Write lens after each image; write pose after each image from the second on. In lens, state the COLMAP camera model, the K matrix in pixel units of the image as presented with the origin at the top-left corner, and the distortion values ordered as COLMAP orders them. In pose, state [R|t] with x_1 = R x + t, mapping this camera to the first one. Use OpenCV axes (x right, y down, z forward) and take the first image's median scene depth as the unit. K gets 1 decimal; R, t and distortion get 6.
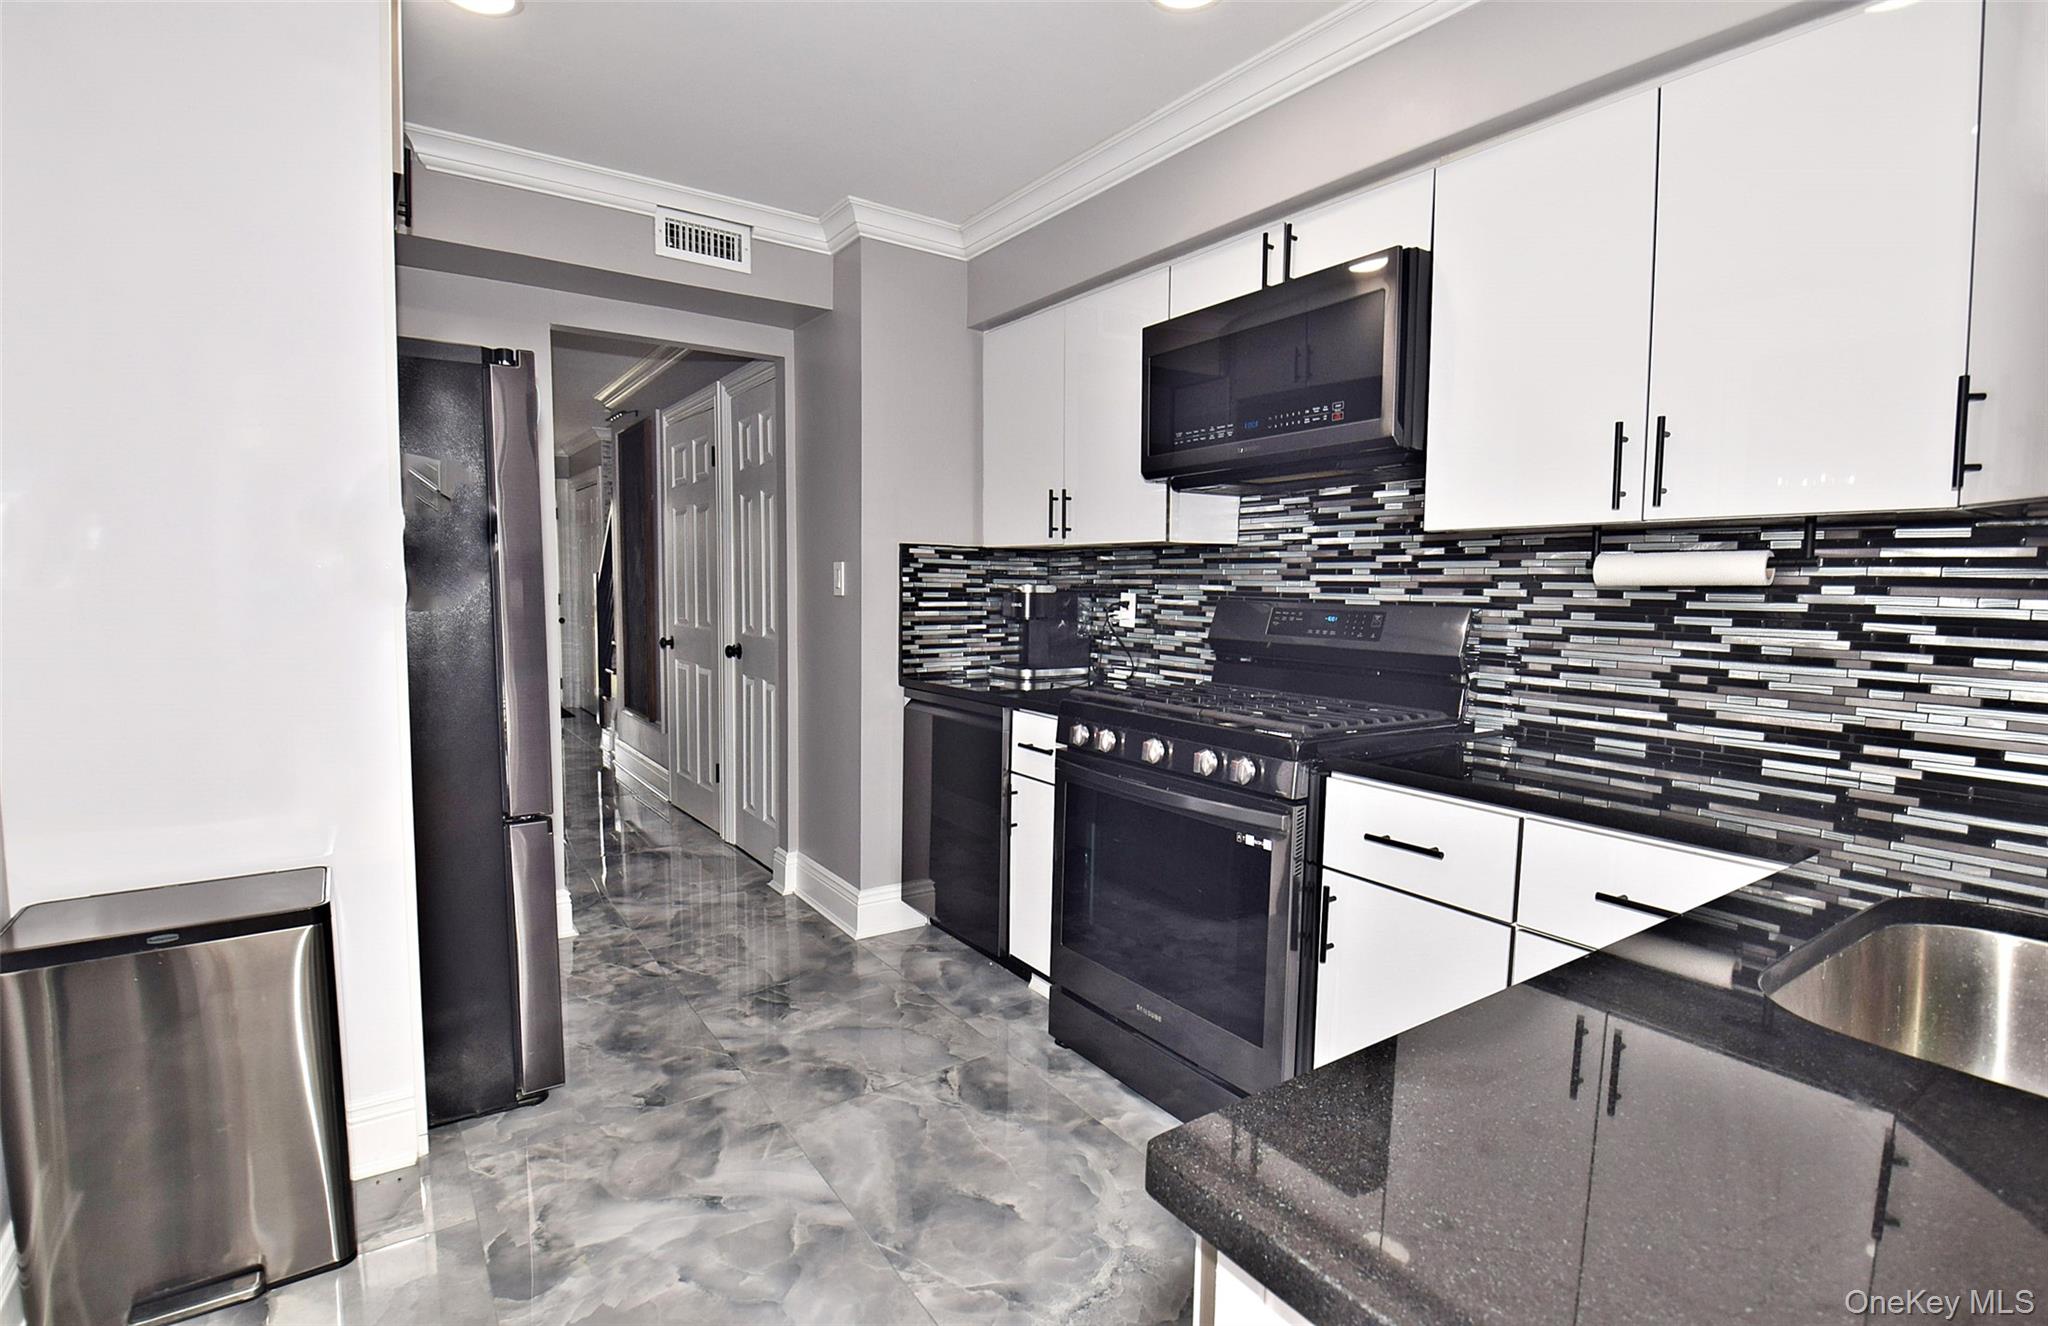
lens RADIAL K [[957.6, 0, 1022.4], [0, 957.6, 690.8], [0, 0, 1]] dist [-0.000498, -0.001011]
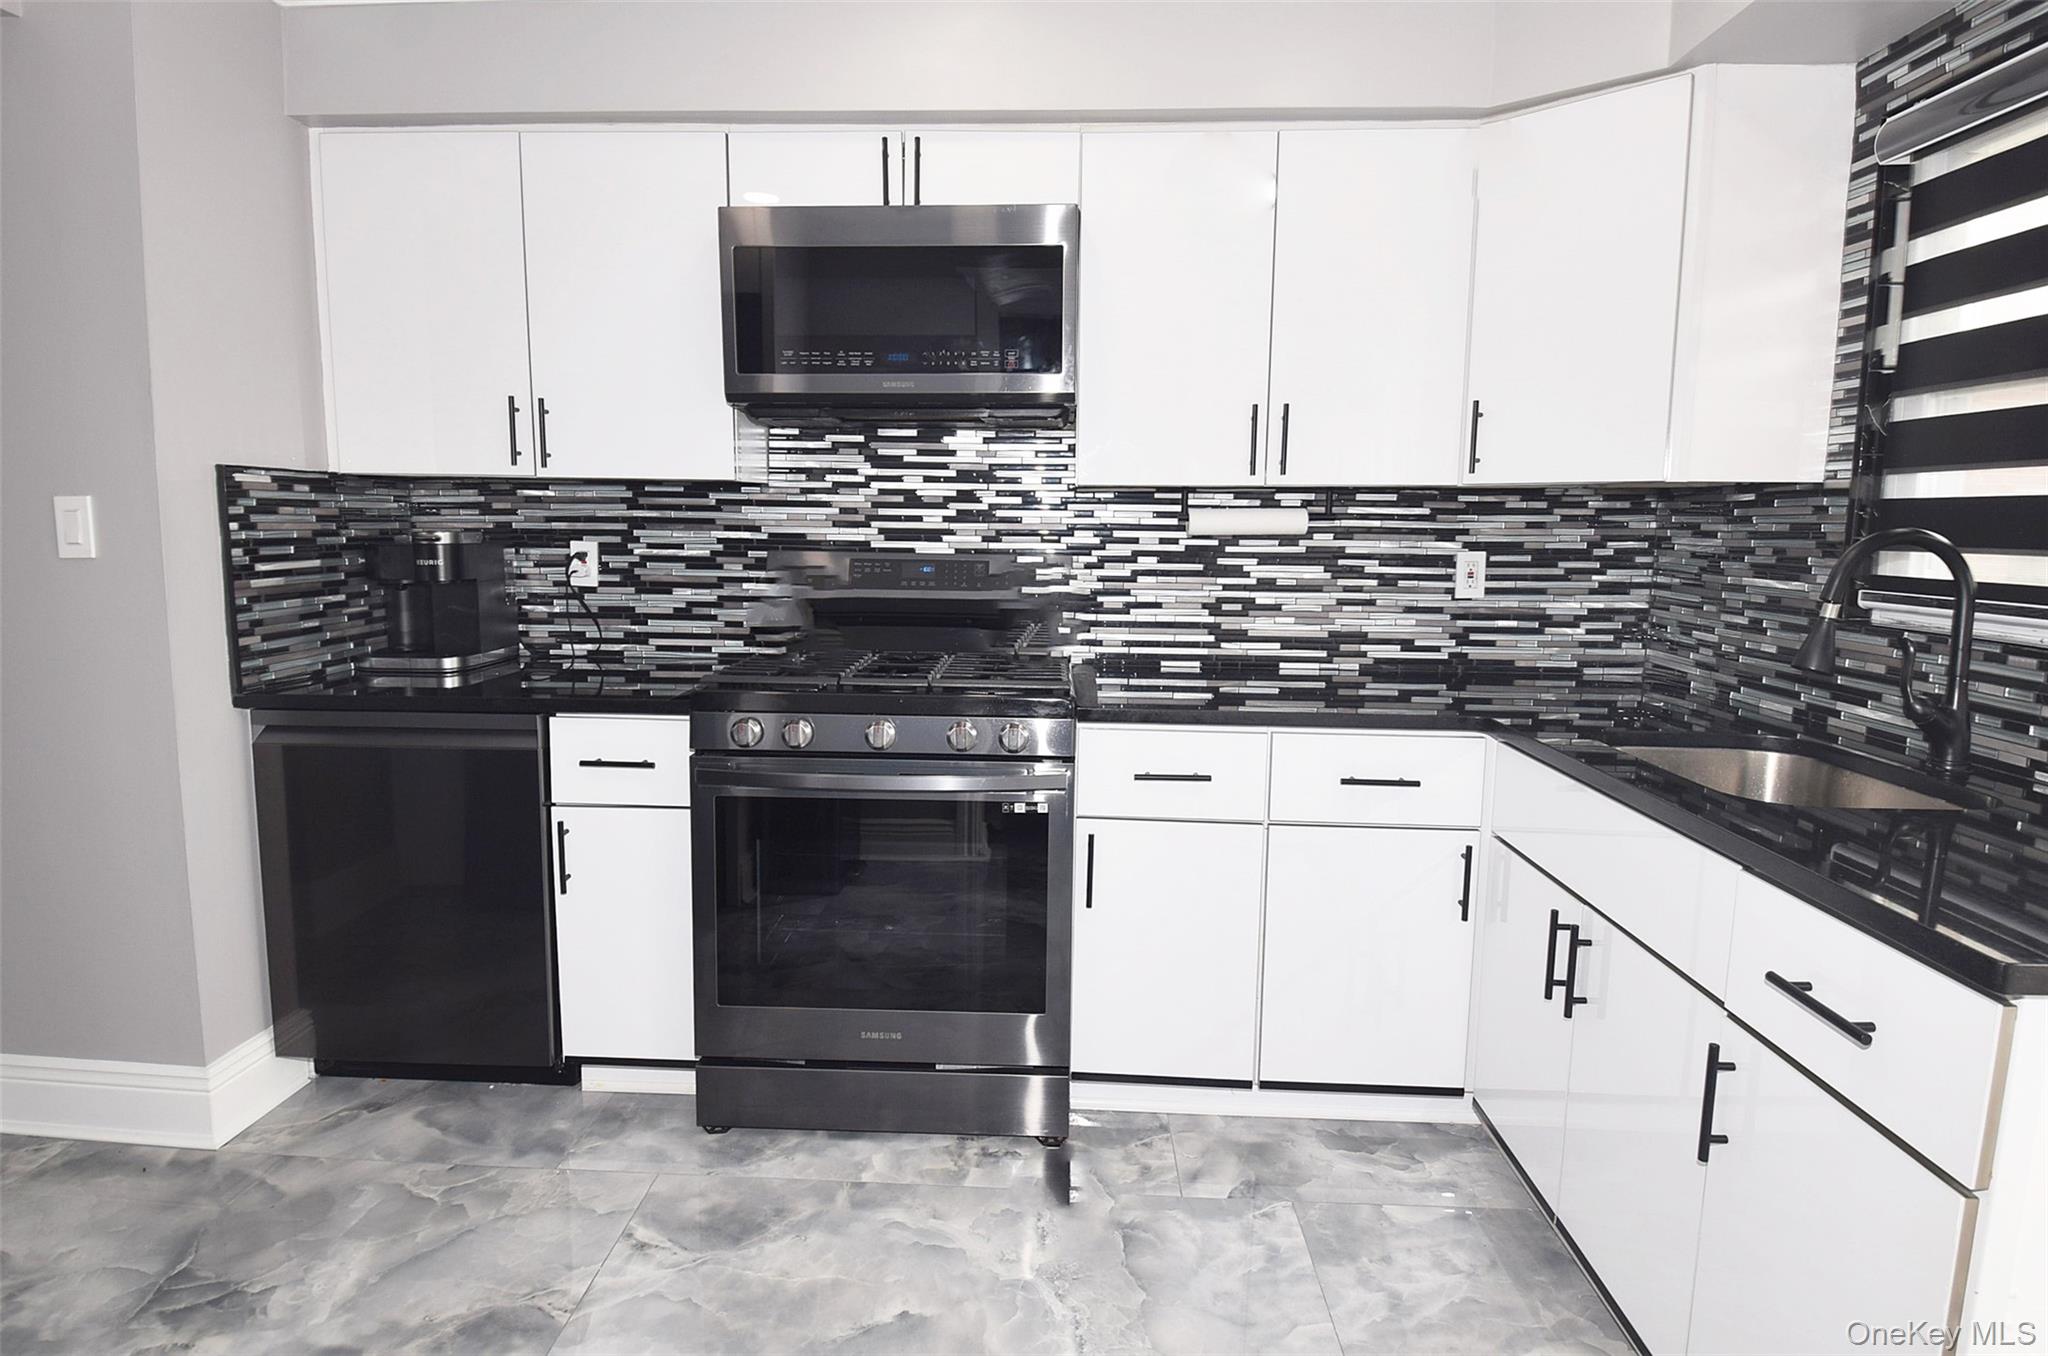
lens RADIAL K [[1067.8, 0, 1024.0], [0, 1067.8, 678.0], [0, 0, 1]] dist [0.093790, -0.107259]
pose [[0.605386, -0.124100, 0.786198, -0.488808], [0.085372, 0.992196, 0.090878, -0.057937], [-0.791340, 0.012103, 0.611256, 0.278175]]
